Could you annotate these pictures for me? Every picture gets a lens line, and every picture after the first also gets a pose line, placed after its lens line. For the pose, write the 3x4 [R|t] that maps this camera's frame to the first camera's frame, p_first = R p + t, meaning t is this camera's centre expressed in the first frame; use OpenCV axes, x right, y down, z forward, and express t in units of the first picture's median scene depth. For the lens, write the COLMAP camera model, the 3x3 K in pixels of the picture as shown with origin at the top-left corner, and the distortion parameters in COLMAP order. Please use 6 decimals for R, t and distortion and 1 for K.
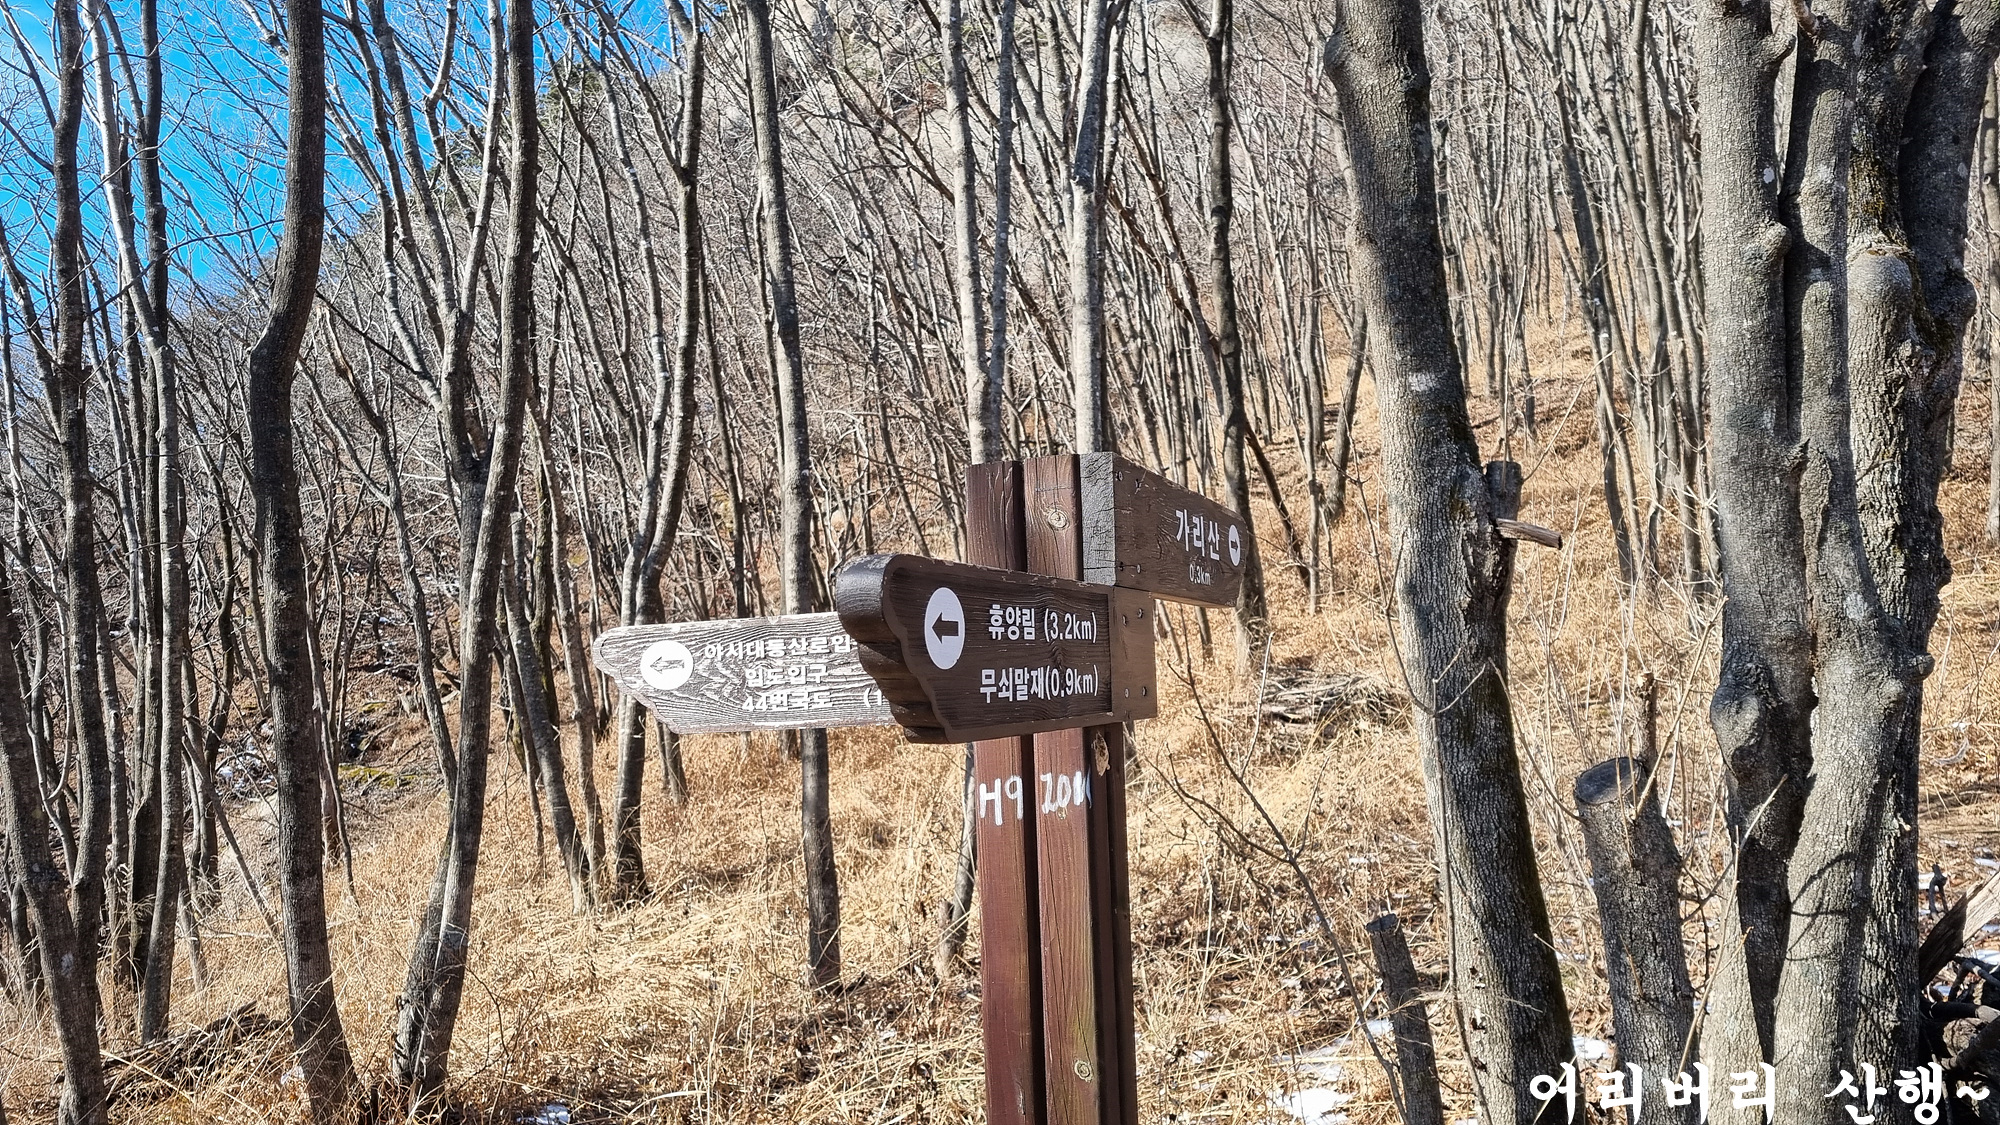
lens RADIAL K [[1489.1, 0, 997.3], [0, 1489.1, 563.0], [0, 0, 1]] dist [0.053268, -0.006175]
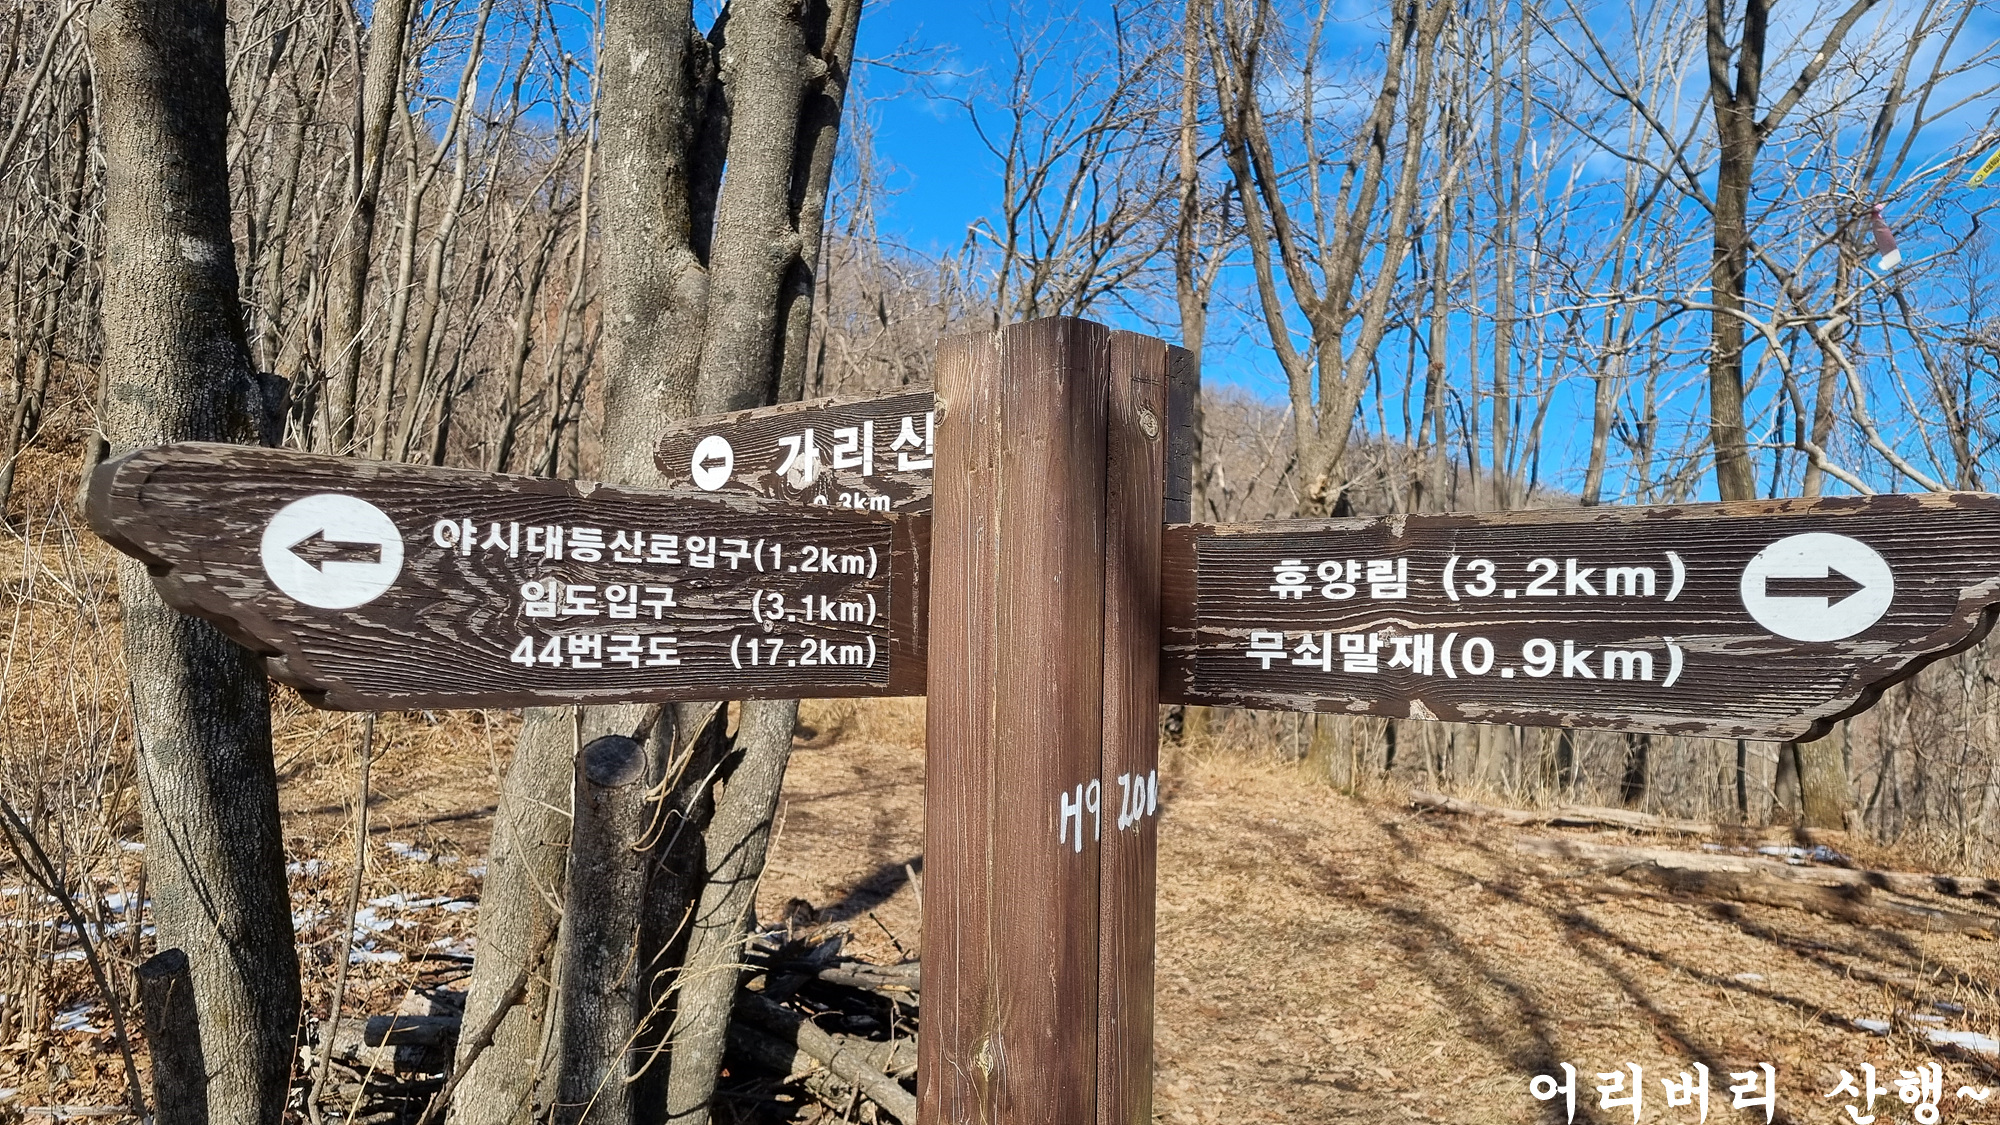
lens RADIAL K [[1489.1, 0, 989.0], [0, 1489.1, 559.6], [0, 0, 1]] dist [0.053268, -0.006175]
pose [[0.377646, 0.099741, 0.920563, -0.369038], [-0.116068, 0.991439, -0.059805, 0.050064], [-0.918647, -0.084263, 0.385989, 0.443261]]
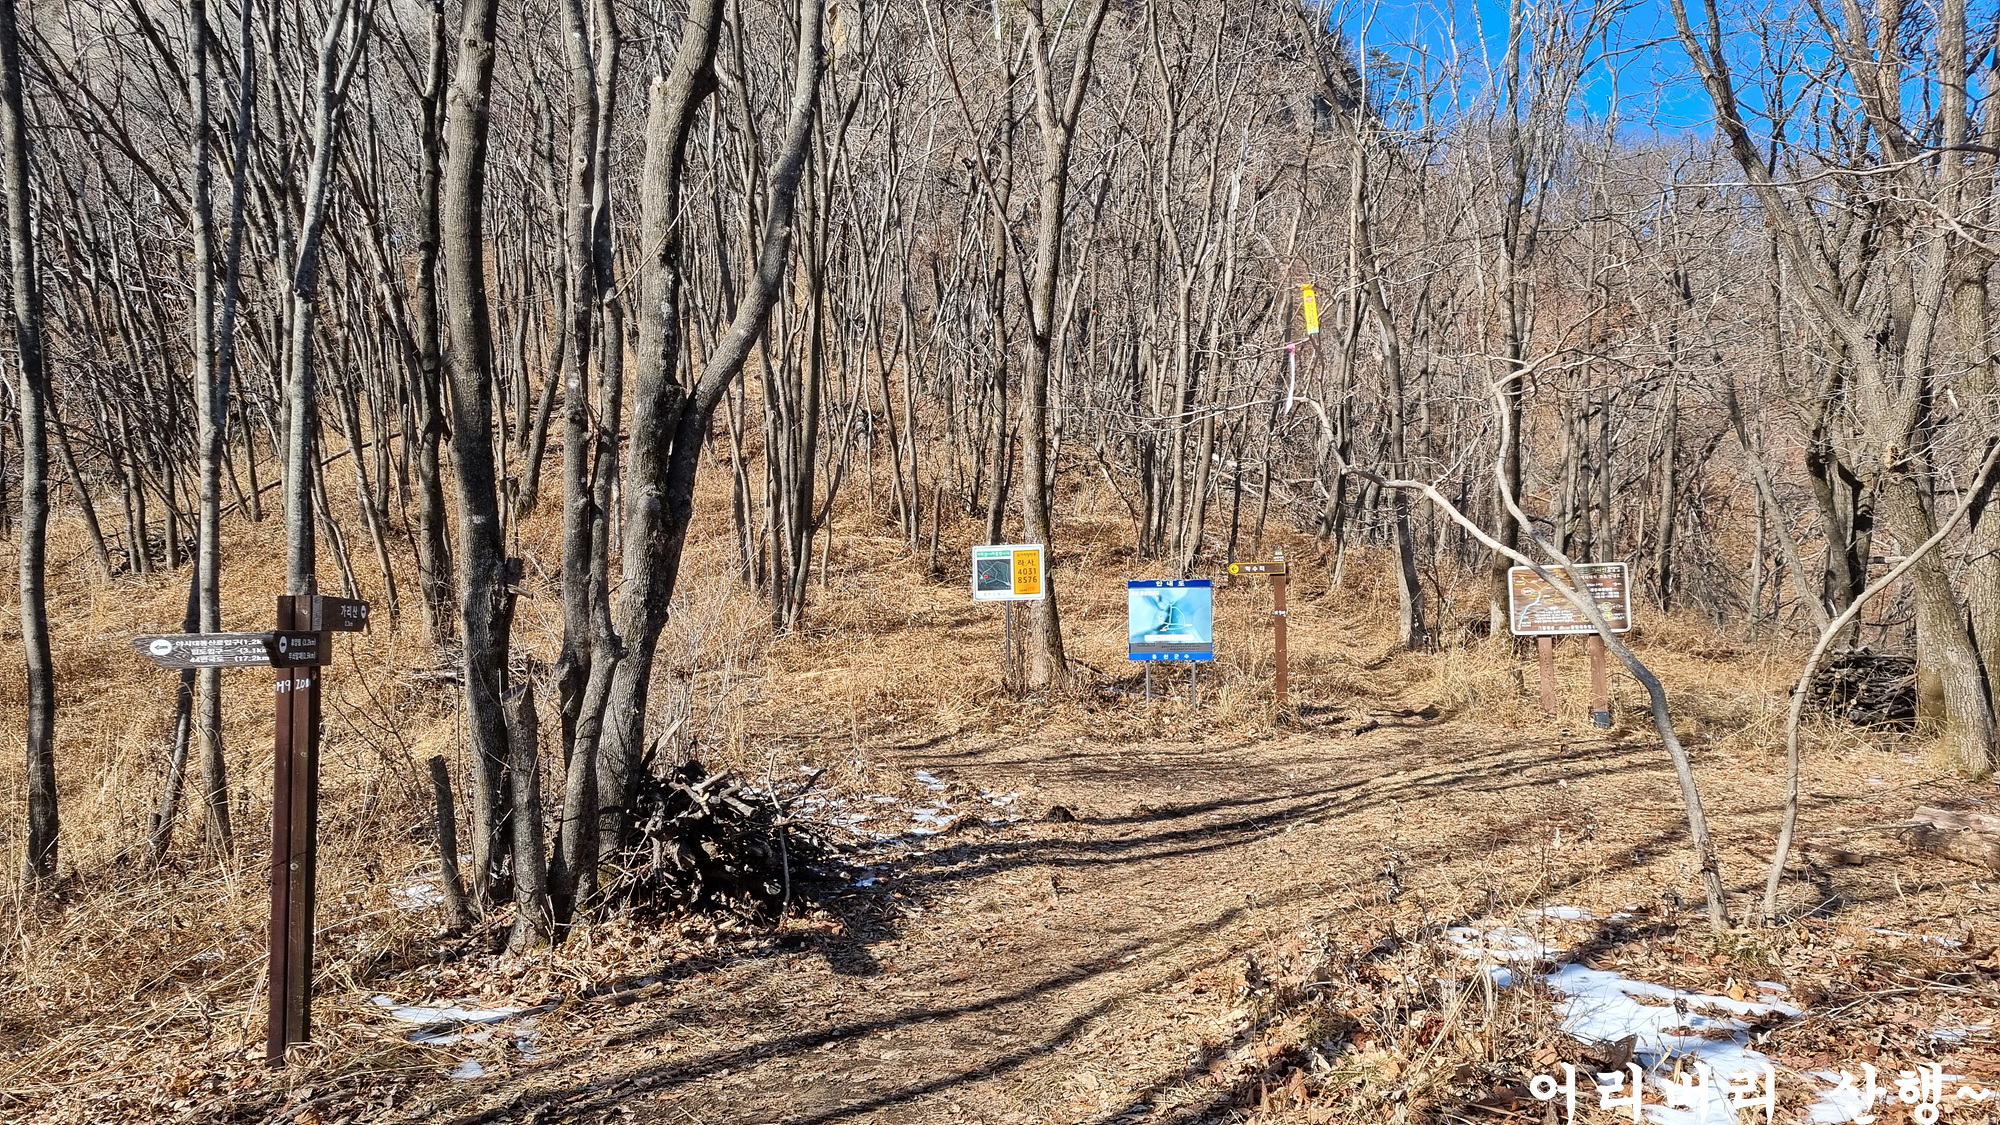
lens RADIAL K [[1489.1, 0, 1012.8], [0, 1489.1, 564.3], [0, 0, 1]] dist [0.053268, -0.006175]
pose [[0.867093, 0.051212, 0.495507, -0.174625], [-0.061105, 0.998124, 0.003768, -0.158330], [-0.494385, -0.033545, 0.868596, -1.846039]]
